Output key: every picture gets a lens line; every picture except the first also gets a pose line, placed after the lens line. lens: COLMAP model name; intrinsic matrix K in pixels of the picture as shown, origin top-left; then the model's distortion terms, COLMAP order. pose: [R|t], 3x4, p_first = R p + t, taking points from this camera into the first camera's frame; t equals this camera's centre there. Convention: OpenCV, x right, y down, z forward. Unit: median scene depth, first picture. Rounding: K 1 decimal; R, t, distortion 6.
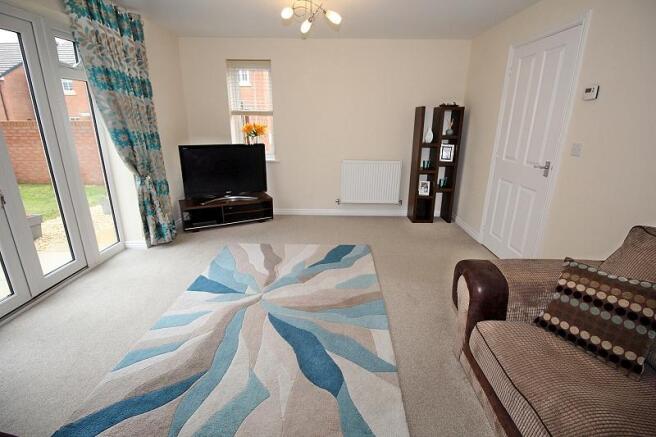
lens RADIAL K [[309.5, 0, 331.2], [0, 309.5, 216.7], [0, 0, 1]] dist [-0.000330, -0.000065]
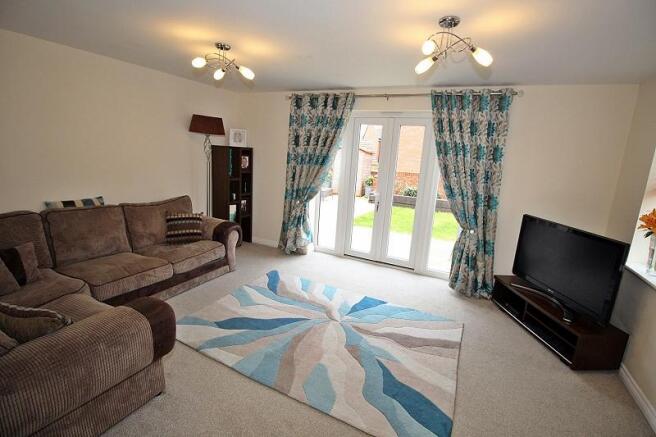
lens RADIAL K [[309.5, 0, 331.2], [0, 309.5, 216.7], [0, 0, 1]] dist [-0.000330, -0.000065]
pose [[-0.424224, 0.151333, -0.892823, 0.719668], [-0.337958, 0.888245, 0.311137, -0.422565], [0.840130, 0.433728, -0.325670, 1.118922]]
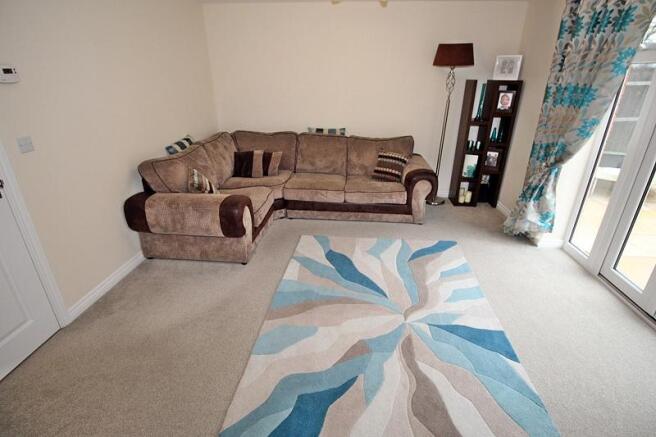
lens RADIAL K [[315.1, 0, 328.0], [0, 315.1, 218.5], [0, 0, 1]] dist [-0.003407, -0.000390]
pose [[-0.997276, -0.043551, 0.059525, -0.045868], [0.007051, 0.747068, 0.664710, -0.512424], [-0.073418, 0.663319, -0.744727, 1.396680]]
